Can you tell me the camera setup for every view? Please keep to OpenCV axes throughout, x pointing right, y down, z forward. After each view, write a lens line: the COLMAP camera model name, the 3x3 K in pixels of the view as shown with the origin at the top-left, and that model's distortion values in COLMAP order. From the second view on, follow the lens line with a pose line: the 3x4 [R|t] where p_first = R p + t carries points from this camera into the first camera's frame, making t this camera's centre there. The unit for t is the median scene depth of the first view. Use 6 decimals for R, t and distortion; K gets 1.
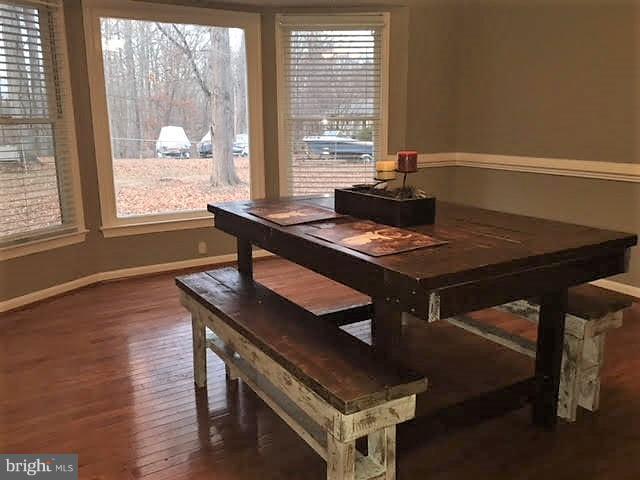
lens RADIAL K [[534.1, 0, 320.0], [0, 534.1, 240.0], [0, 0, 1]] dist [-0.059976, -0.000263]
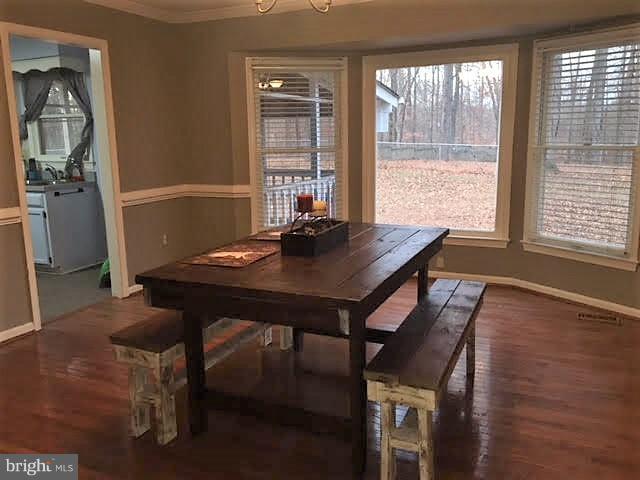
lens RADIAL K [[534.1, 0, 320.0], [0, 534.1, 240.0], [0, 0, 1]] dist [-0.059976, -0.000263]
pose [[0.557804, 0.152335, -0.815873, 0.535895], [-0.168537, 0.983321, 0.068373, -0.067835], [0.812680, 0.099366, 0.574175, 0.165353]]
